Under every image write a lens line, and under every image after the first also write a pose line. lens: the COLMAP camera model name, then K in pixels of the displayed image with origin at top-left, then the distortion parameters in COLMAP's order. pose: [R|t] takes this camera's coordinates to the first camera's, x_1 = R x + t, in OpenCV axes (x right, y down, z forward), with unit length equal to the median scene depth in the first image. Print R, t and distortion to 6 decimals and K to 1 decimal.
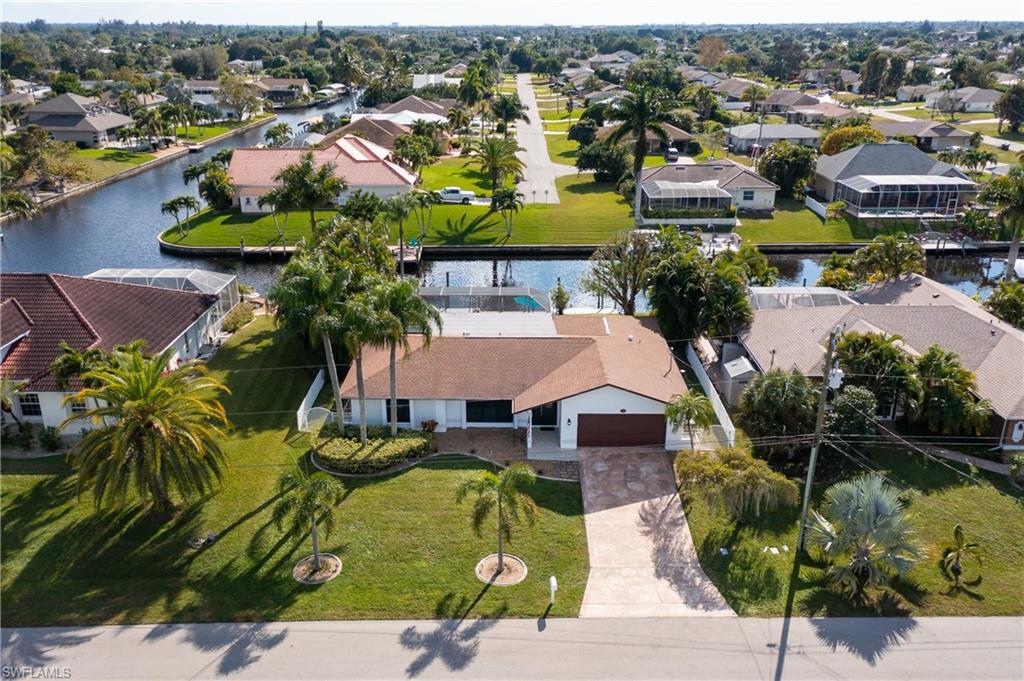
lens RADIAL K [[856.4, 0, 506.3], [0, 856.4, 340.9], [0, 0, 1]] dist [0.002191, 0.064666]
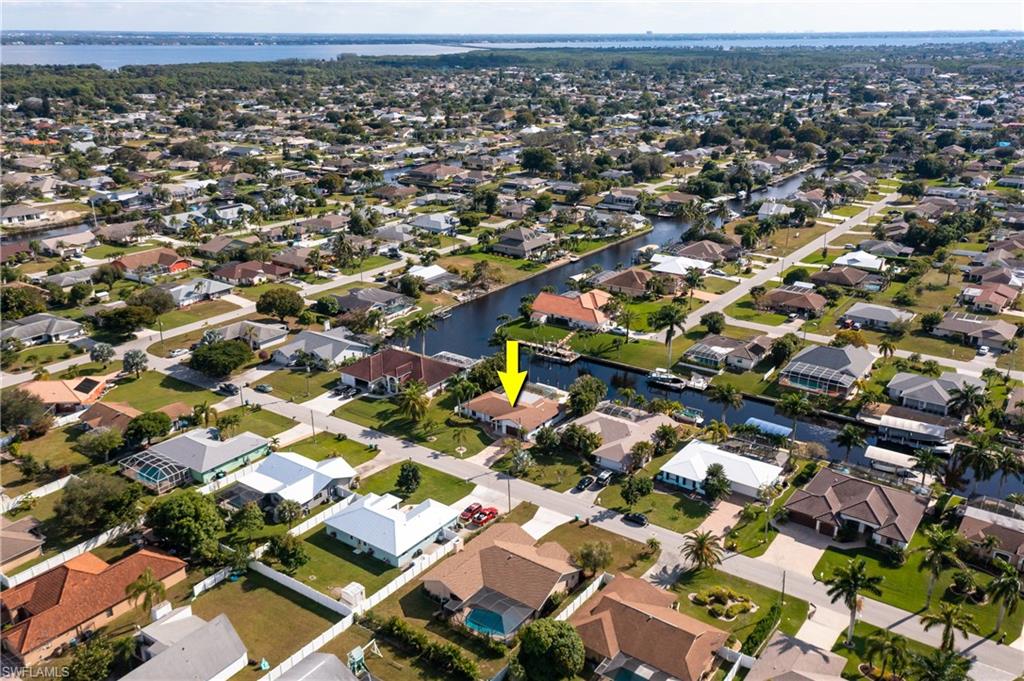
lens RADIAL K [[825.1, 0, 512.0], [0, 825.1, 340.5], [0, 0, 1]] dist [0.001374, 0.079906]
pose [[0.815793, 0.198297, -0.543287, 2.311984], [-0.198985, 0.978269, 0.058270, -0.575064], [0.543036, 0.060569, 0.837522, -2.413421]]
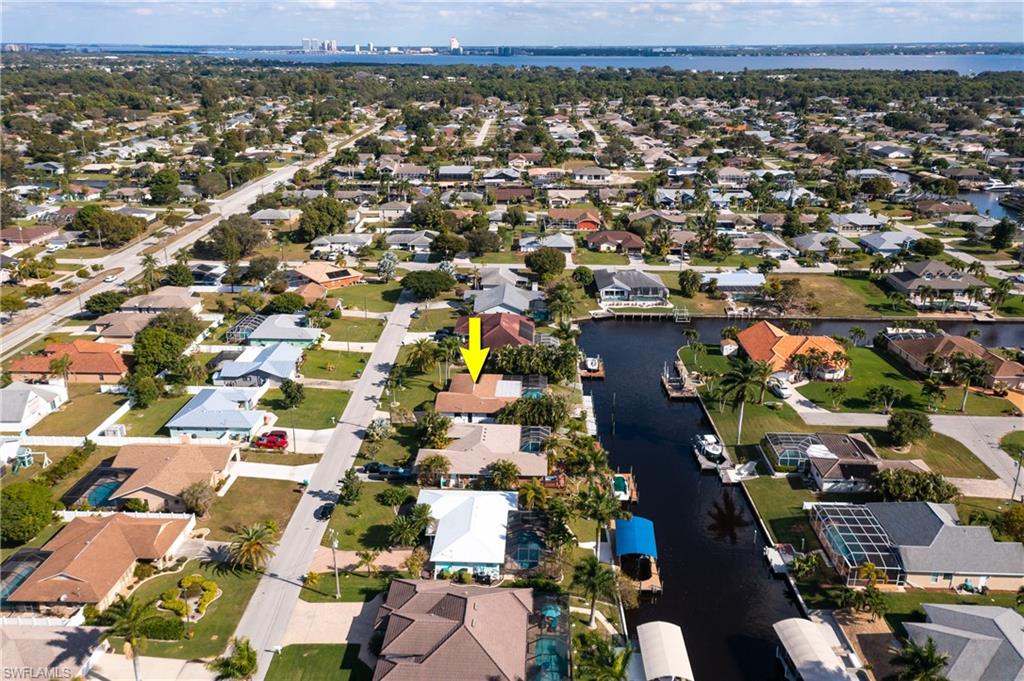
lens RADIAL K [[825.1, 0, 512.0], [0, 825.1, 340.5], [0, 0, 1]] dist [0.001374, 0.079906]
pose [[-0.023320, 0.335314, -0.941818, 3.653227], [-0.351150, 0.879301, 0.321751, -1.521856], [0.936029, 0.338222, 0.097240, 0.945829]]
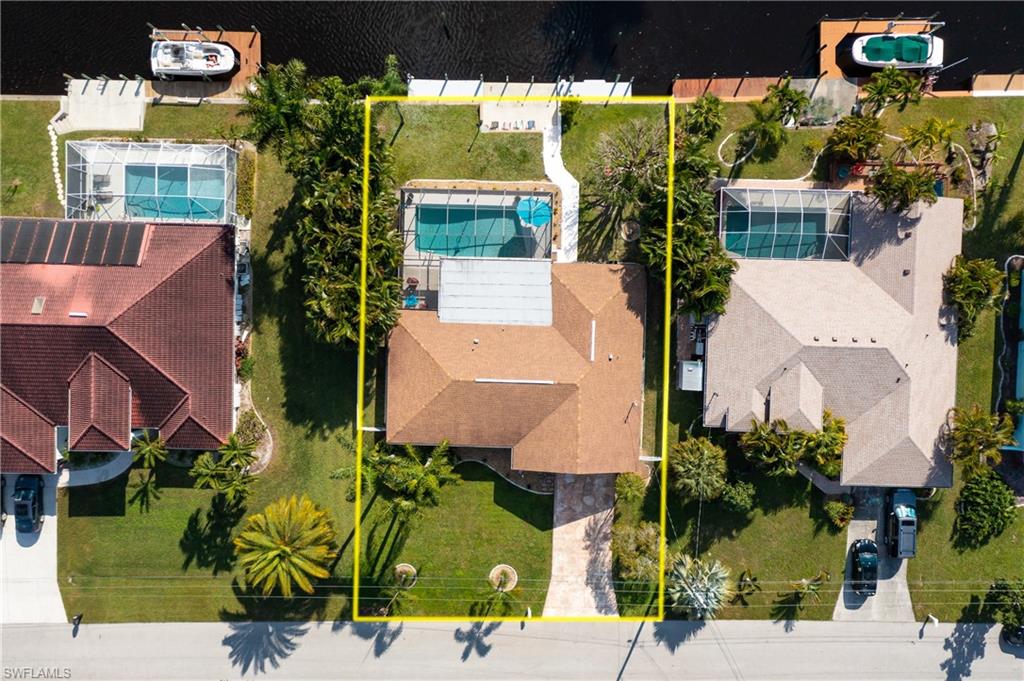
lens RADIAL K [[856.4, 0, 506.3], [0, 856.4, 340.9], [0, 0, 1]] dist [0.002191, 0.064666]
pose [[0.999946, 0.010392, 0.000182, -0.004451], [-0.003442, 0.314541, 0.949238, -1.493439], [0.009807, -0.949187, 0.314560, 0.816747]]
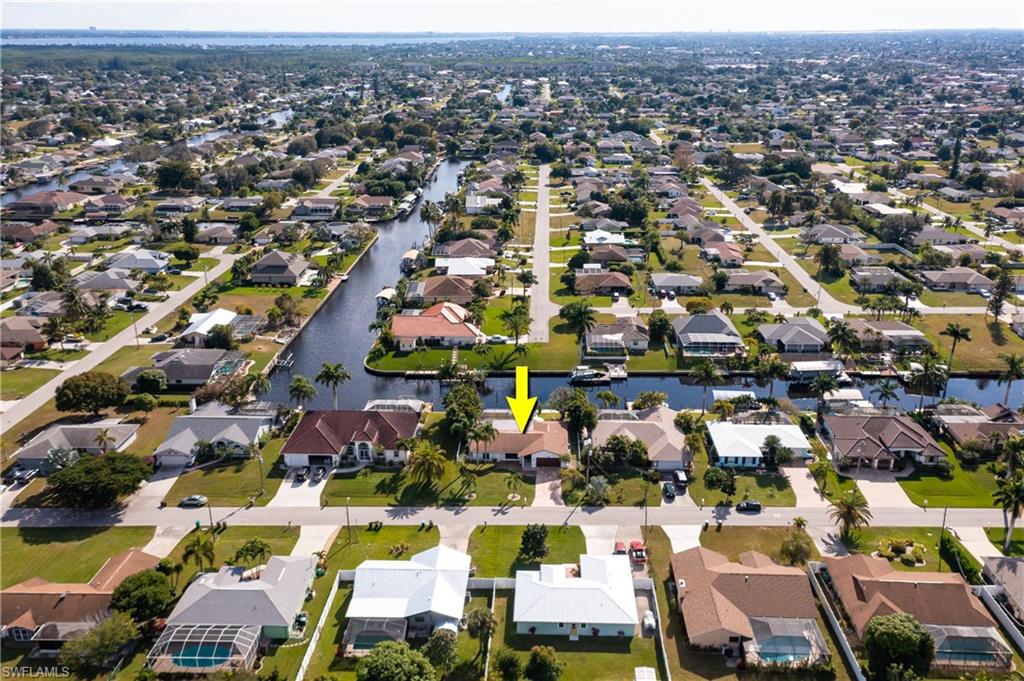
lens RADIAL K [[825.1, 0, 512.0], [0, 825.1, 340.5], [0, 0, 1]] dist [0.001374, 0.079906]
pose [[0.999543, 0.005481, -0.029726, 0.091425], [-0.005423, 0.999983, 0.002046, -0.461994], [0.029736, -0.001884, 0.999556, -2.764875]]
